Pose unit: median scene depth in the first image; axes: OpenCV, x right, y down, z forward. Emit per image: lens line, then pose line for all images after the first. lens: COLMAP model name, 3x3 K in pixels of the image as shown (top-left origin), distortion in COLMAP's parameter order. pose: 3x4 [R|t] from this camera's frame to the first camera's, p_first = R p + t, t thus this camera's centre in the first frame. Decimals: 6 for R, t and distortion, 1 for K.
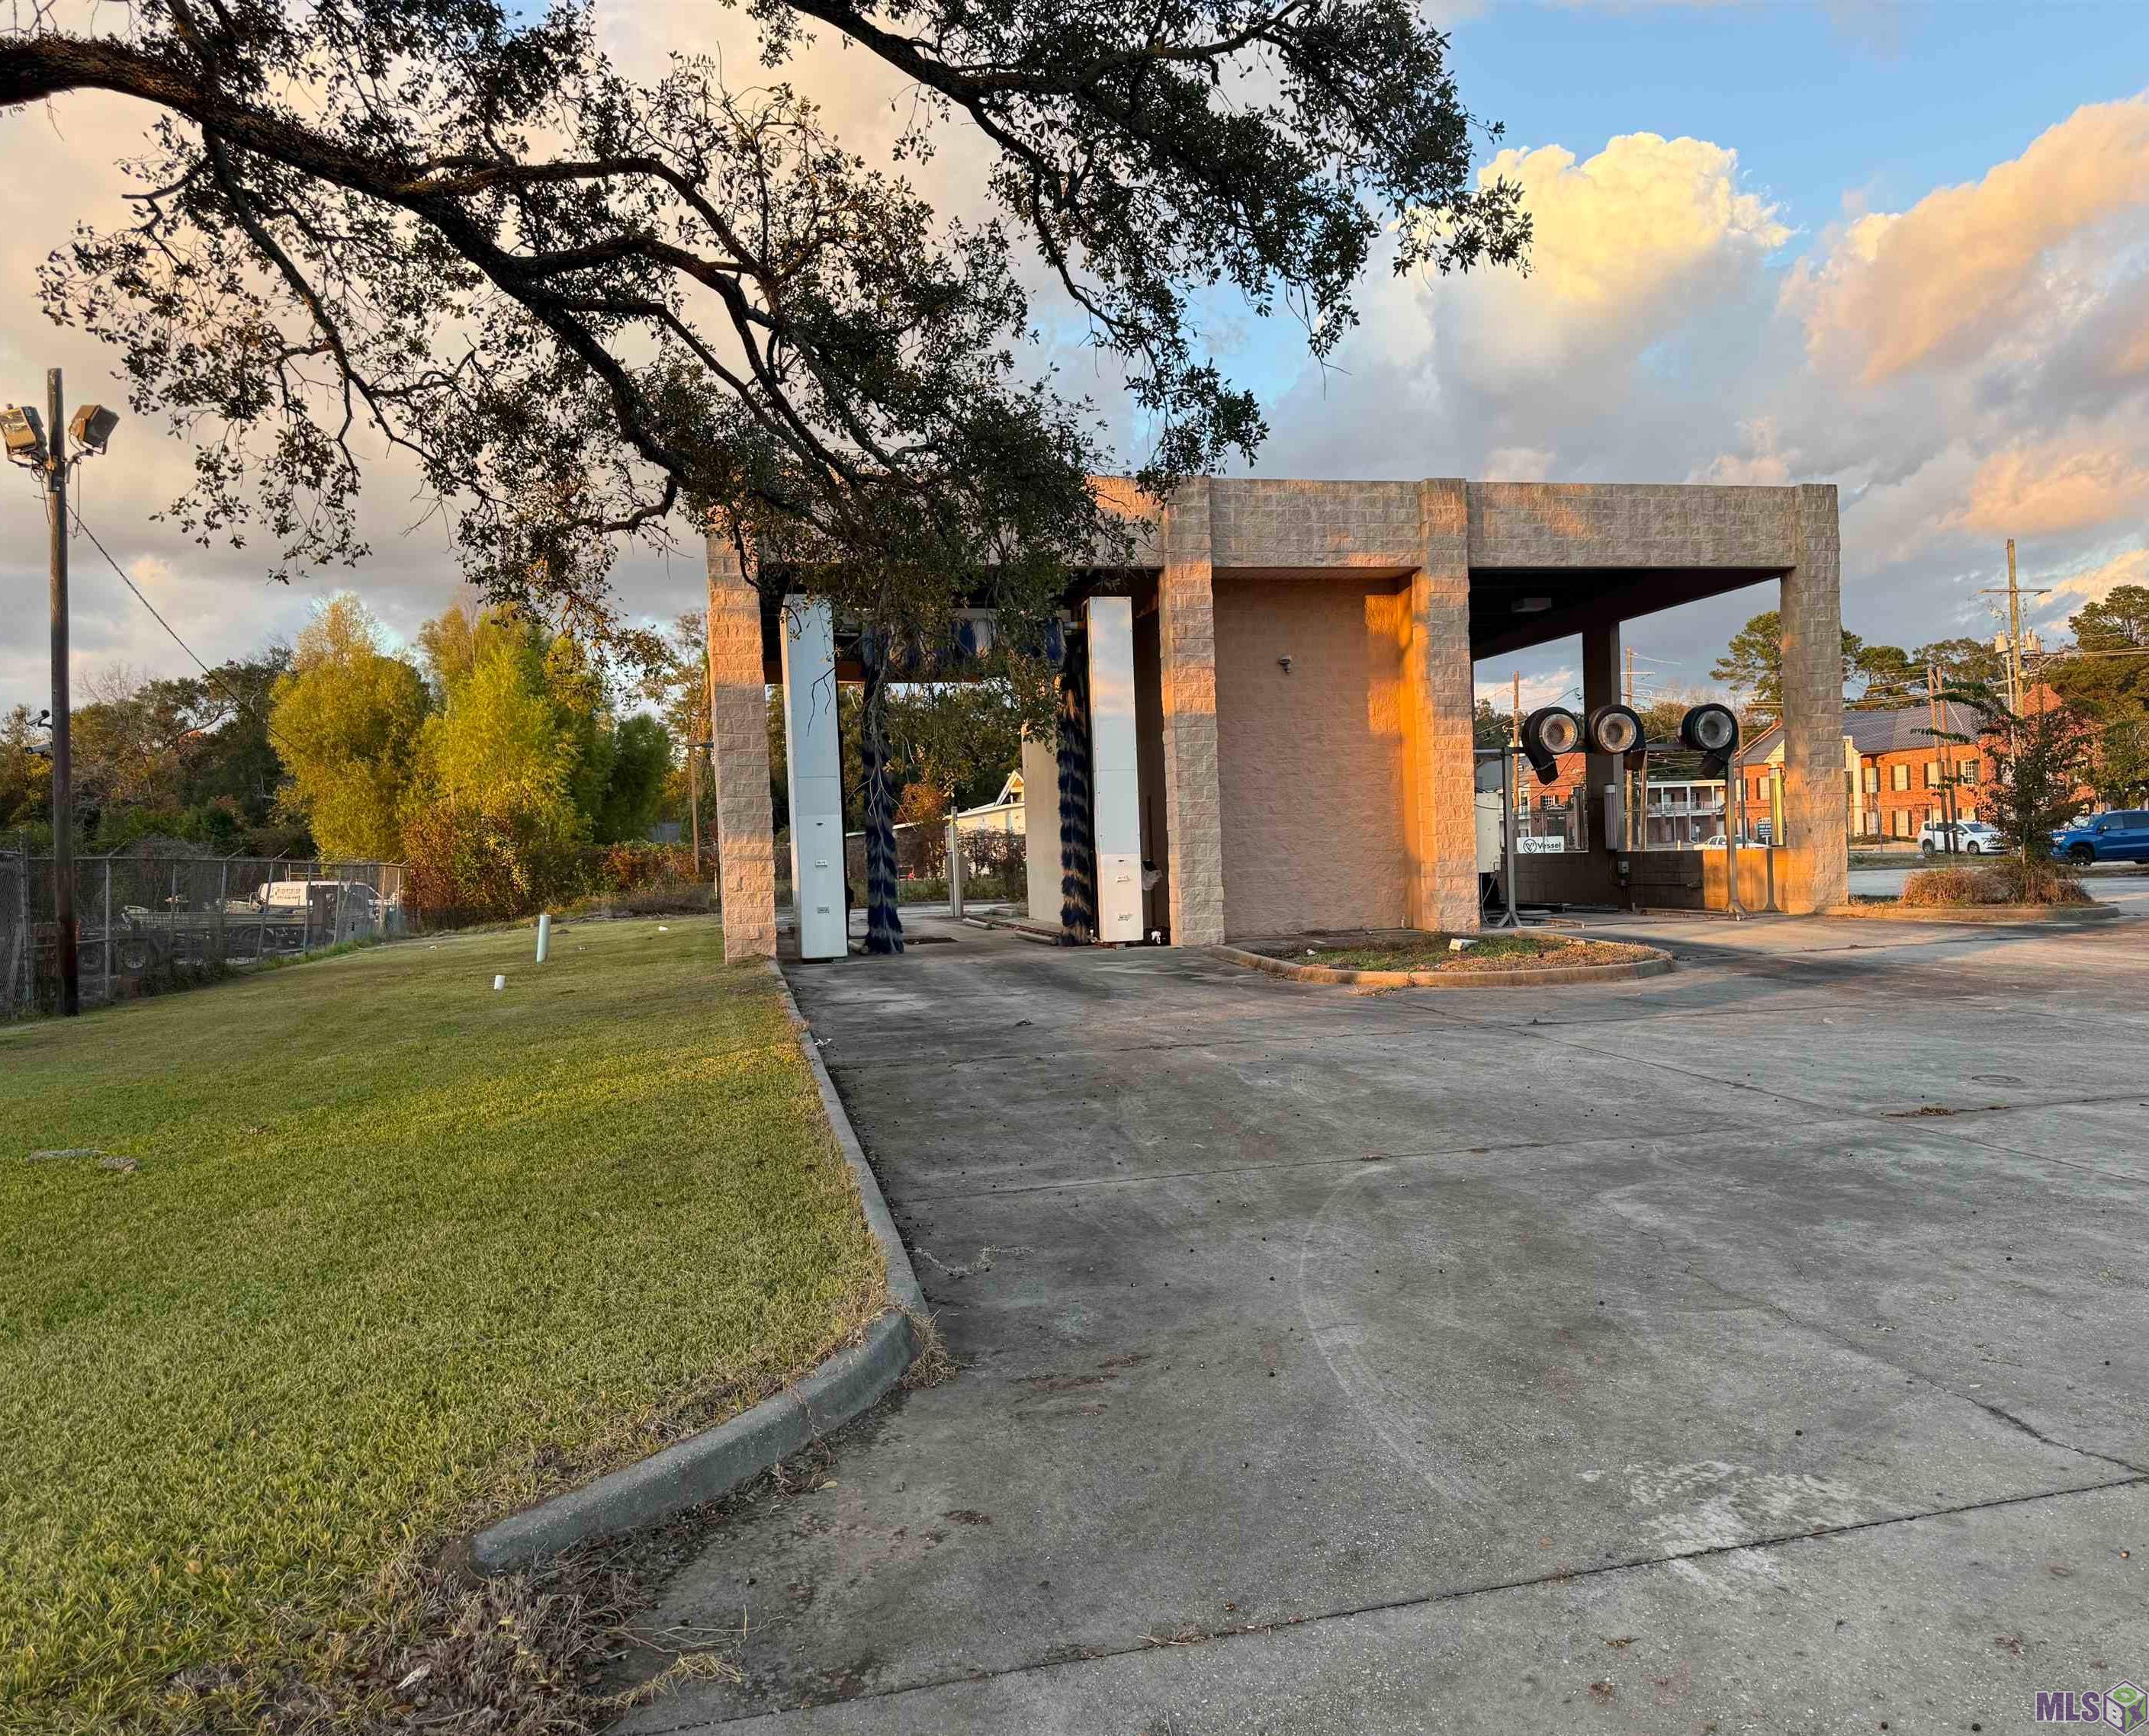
lens RADIAL K [[1806.6, 0, 1073.3], [0, 1806.6, 873.6], [0, 0, 1]] dist [0.070429, 0.000921]
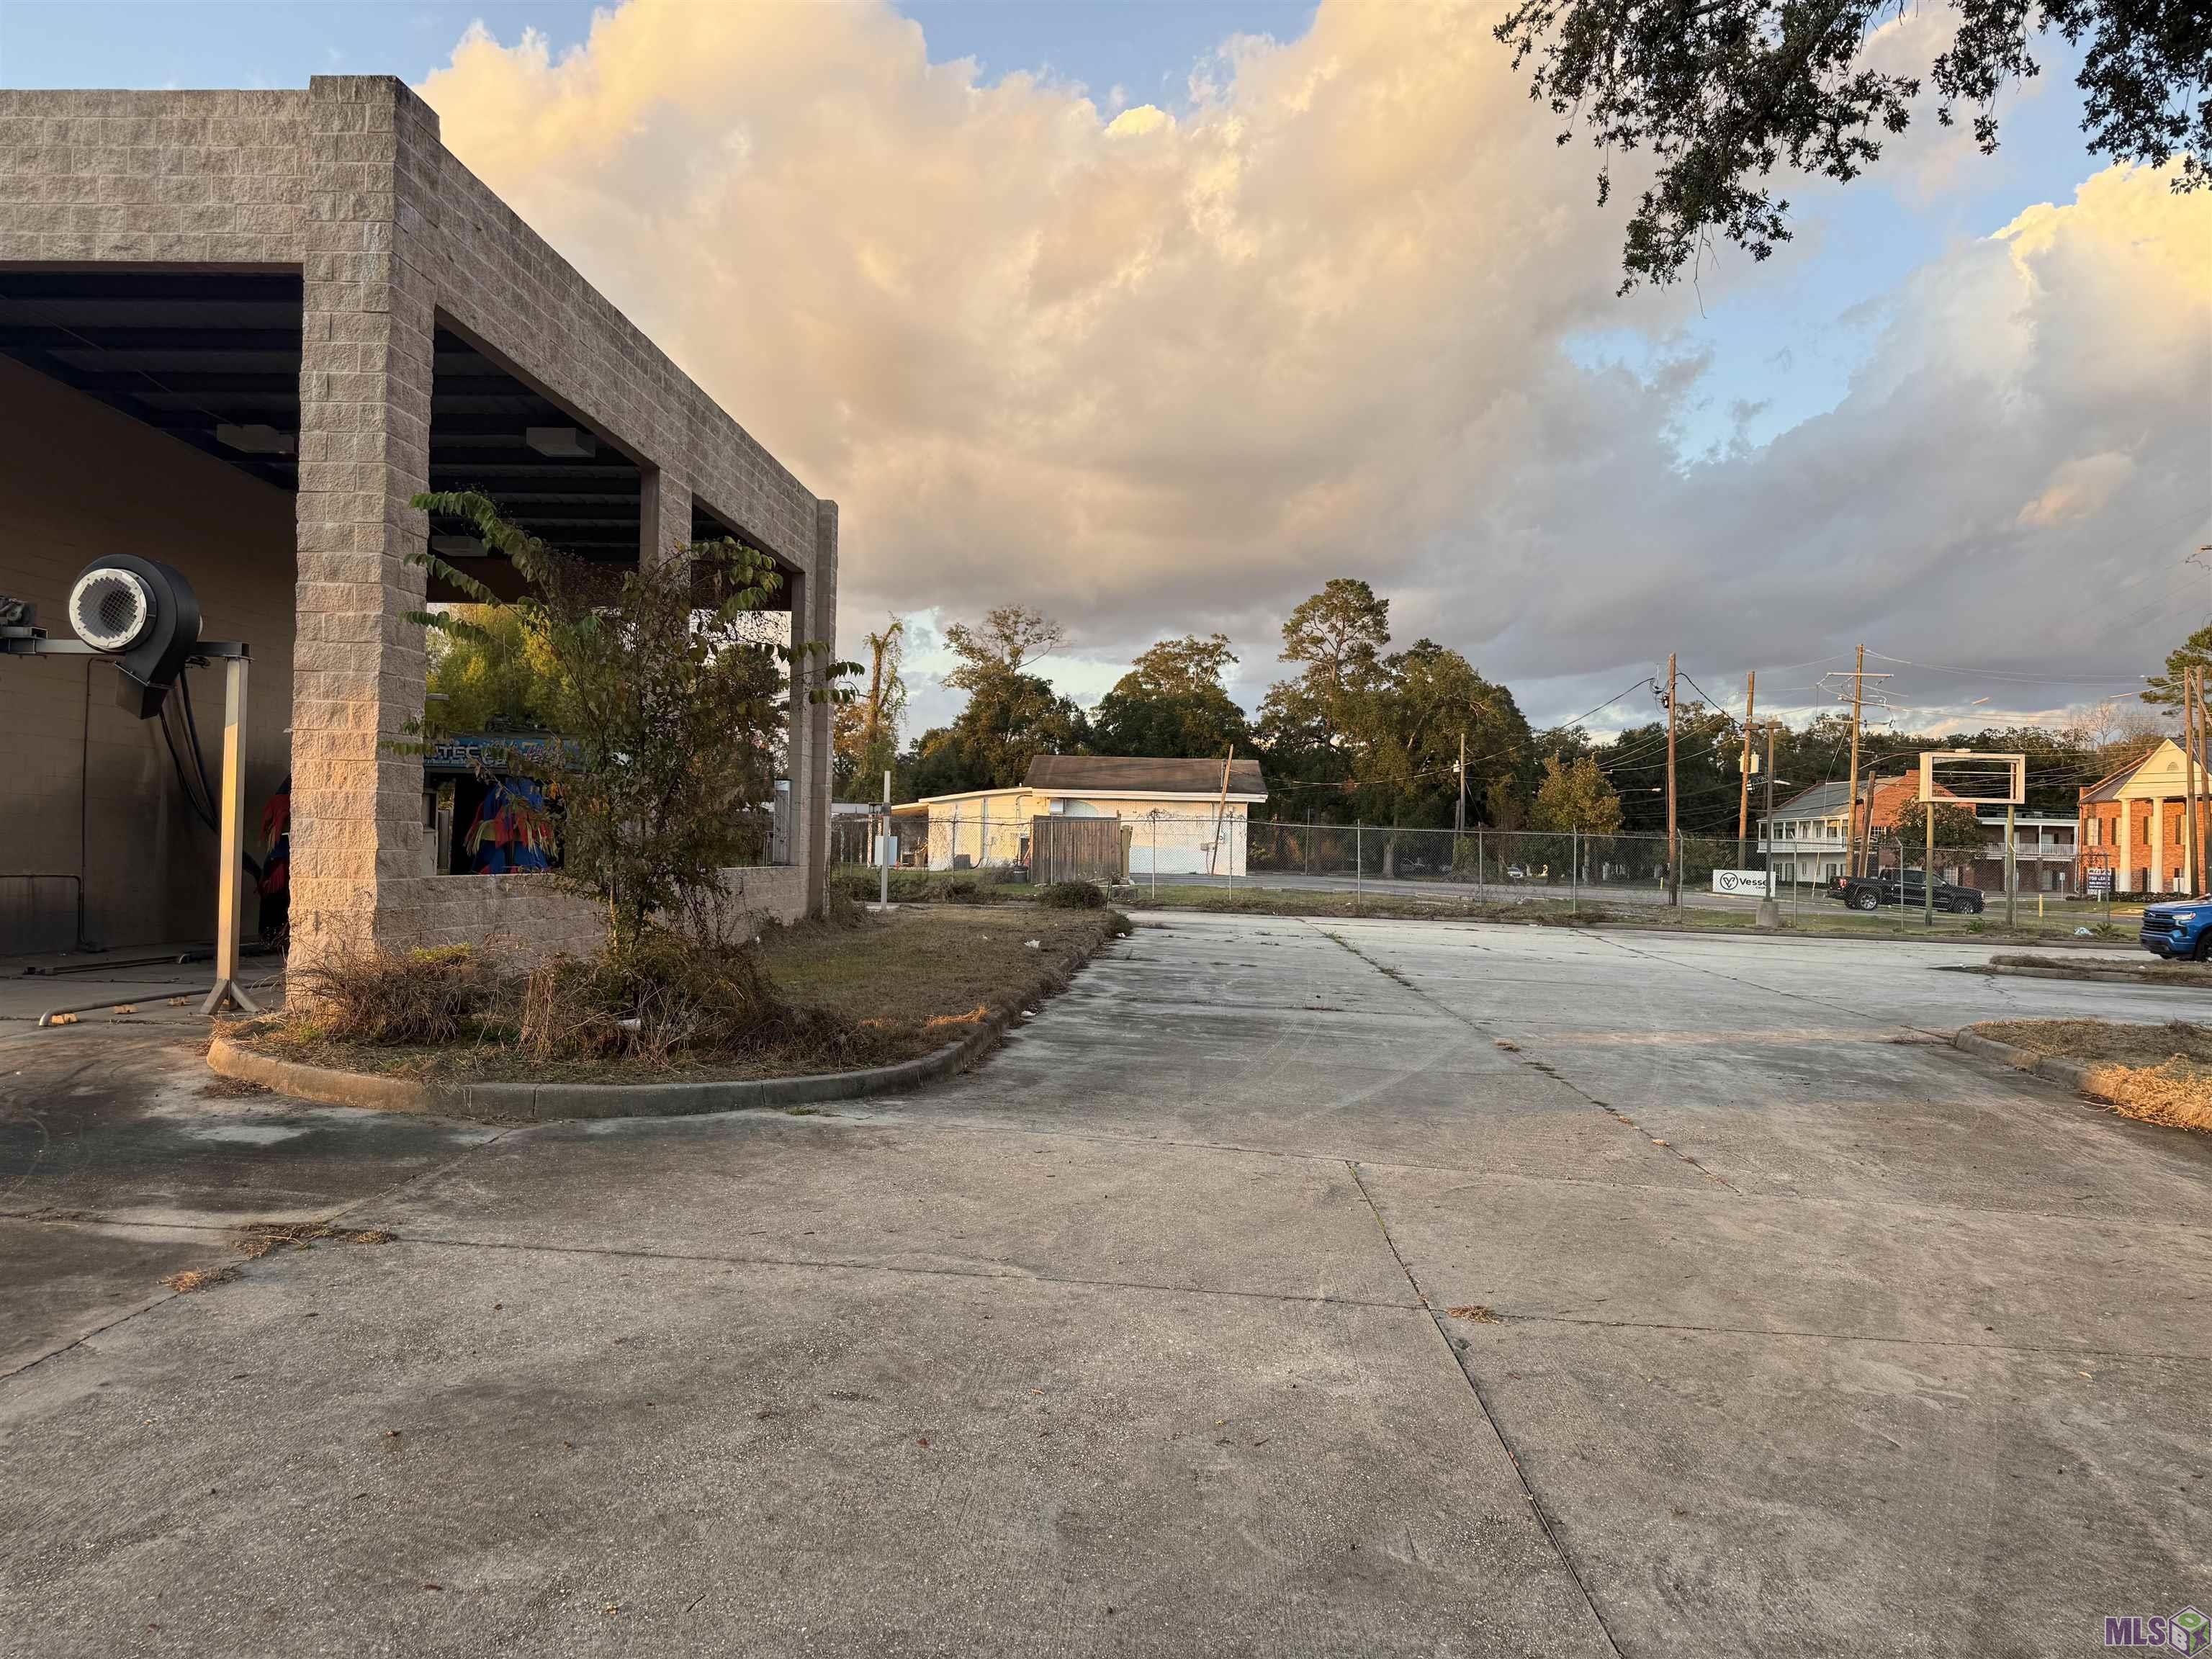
lens RADIAL K [[1618.0, 0, 1122.1], [0, 1618.0, 819.6], [0, 0, 1]] dist [0.059686, -0.072076]
pose [[0.947255, 0.055366, -0.315661, 0.741706], [-0.064926, 0.997693, -0.019841, -0.035250], [0.313834, 0.039289, 0.948664, 0.701168]]
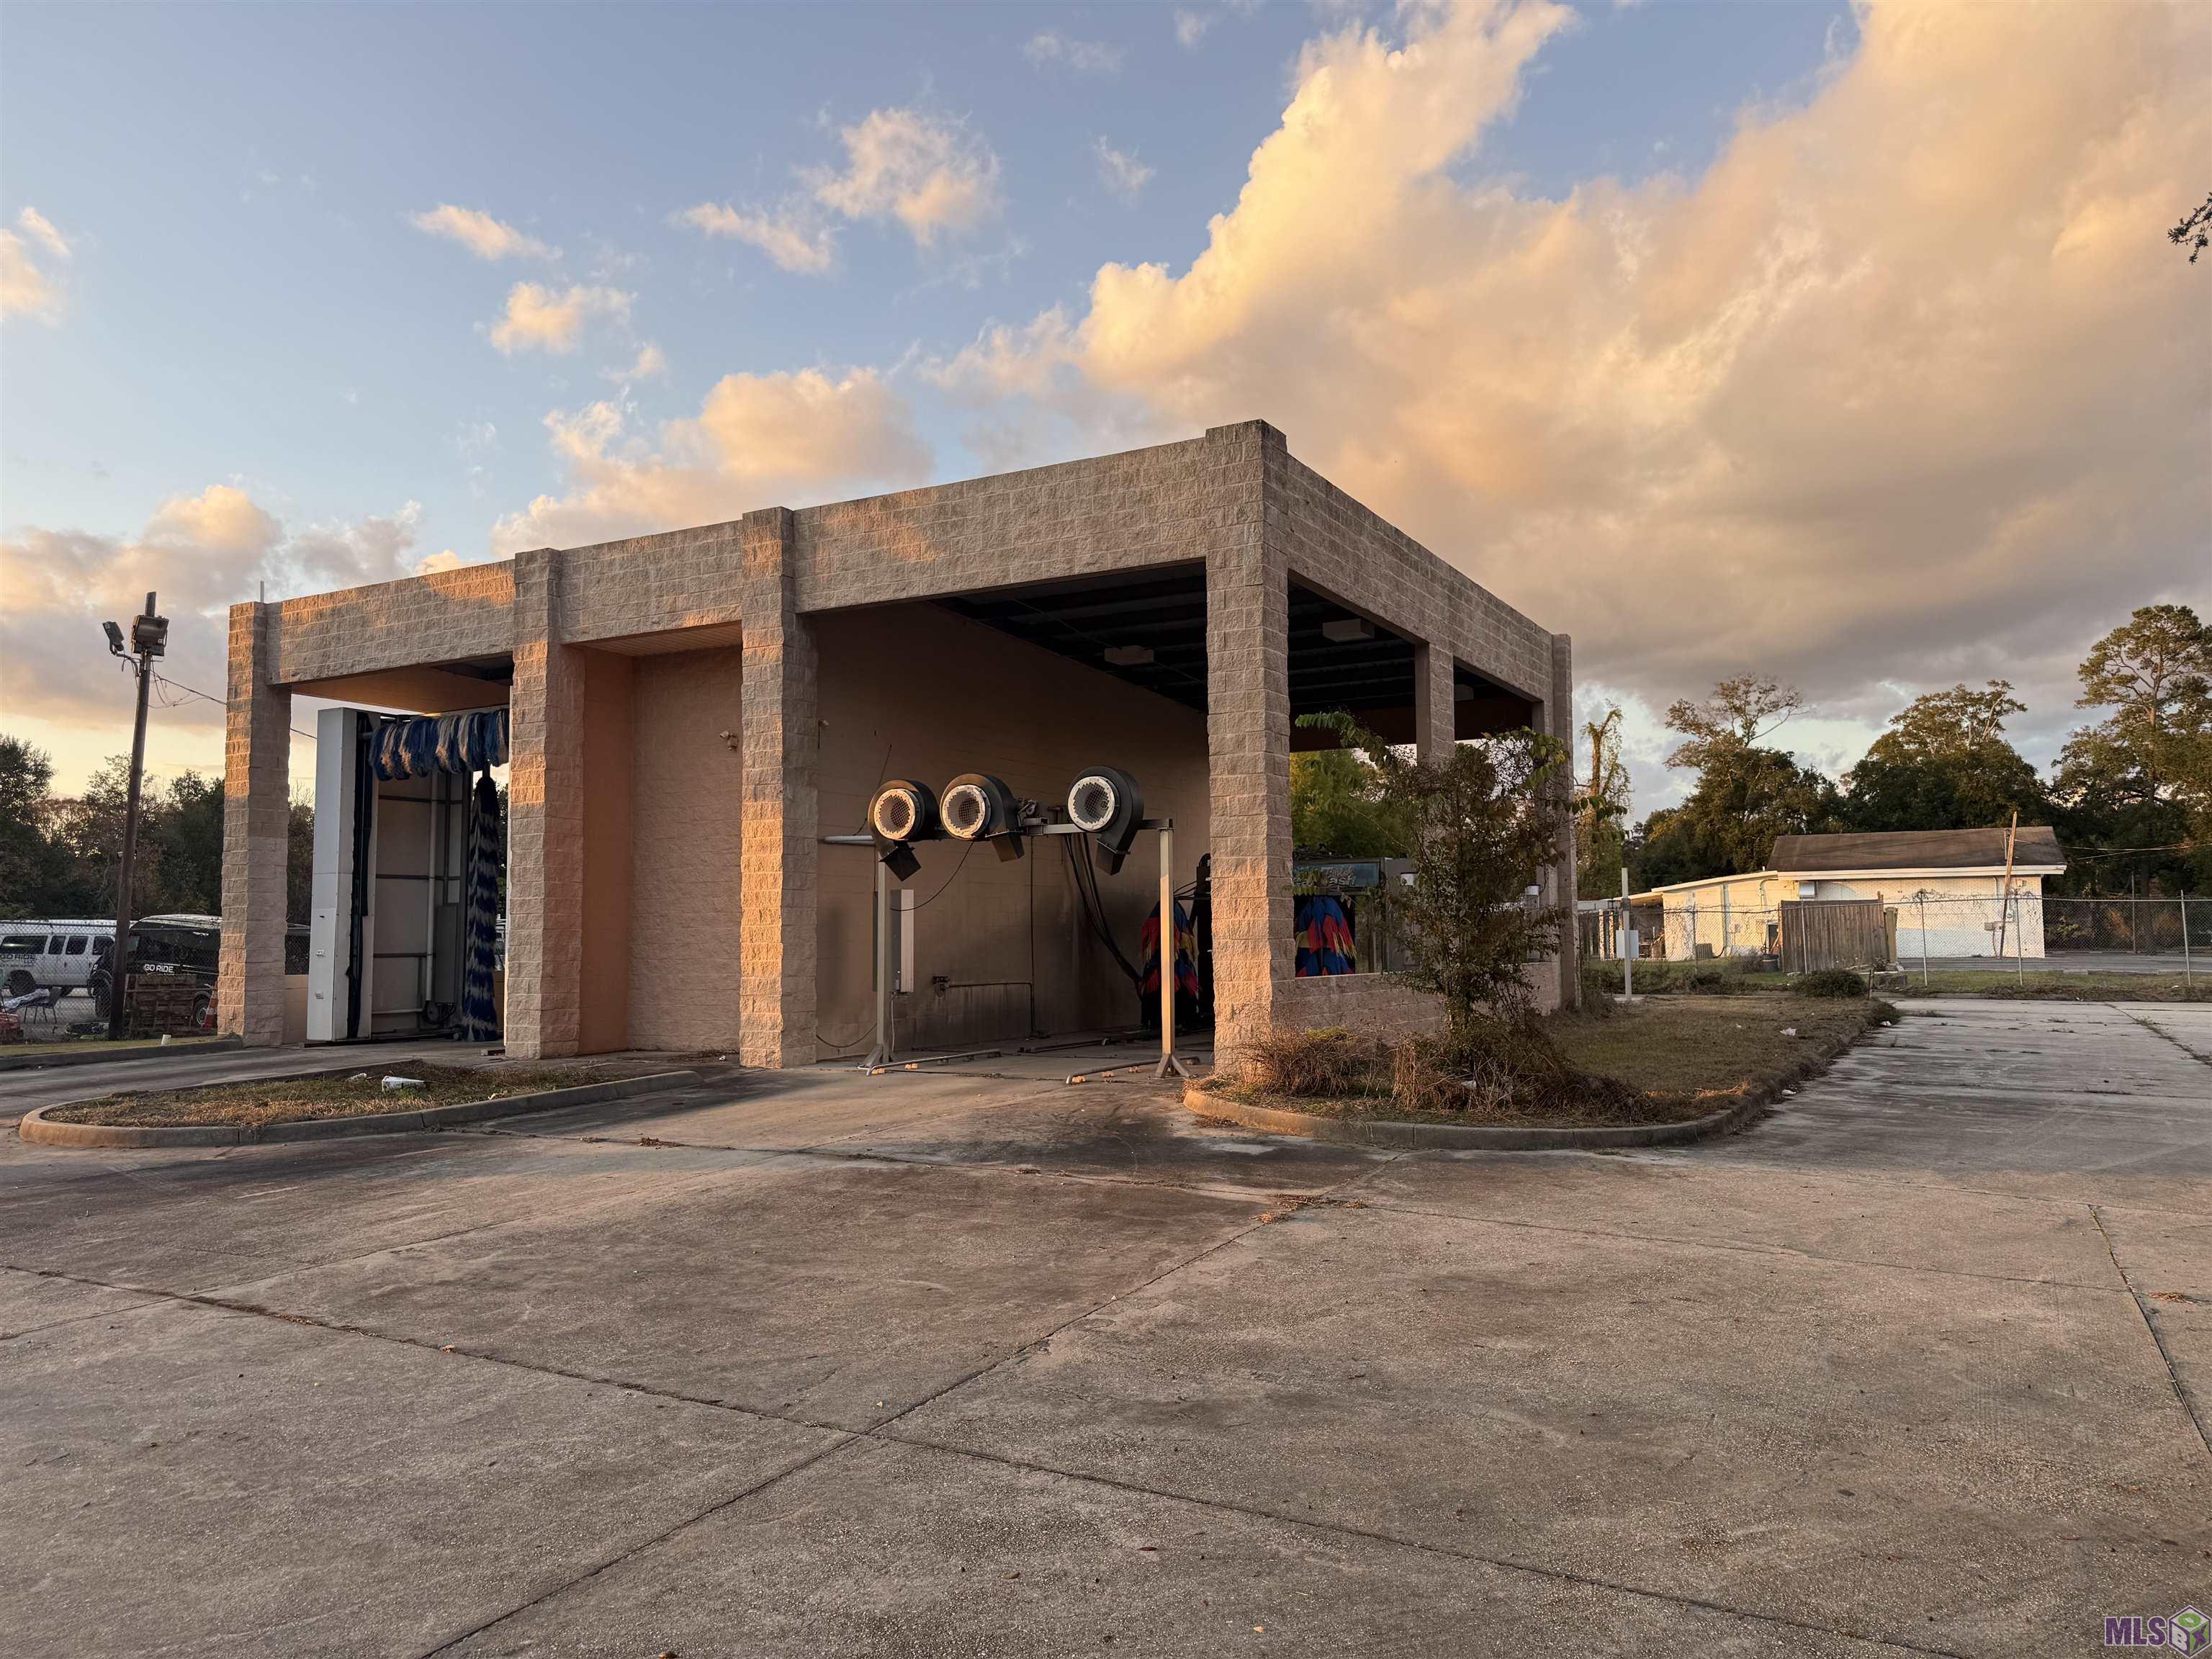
lens RADIAL K [[1618.0, 0, 1062.7], [0, 1618.0, 826.2], [0, 0, 1]] dist [0.059686, -0.072076]
pose [[0.703990, -0.016225, -0.710024, 0.792955], [-0.027629, 0.998357, -0.050208, -0.040514], [0.709672, 0.054964, 0.702385, 0.570087]]
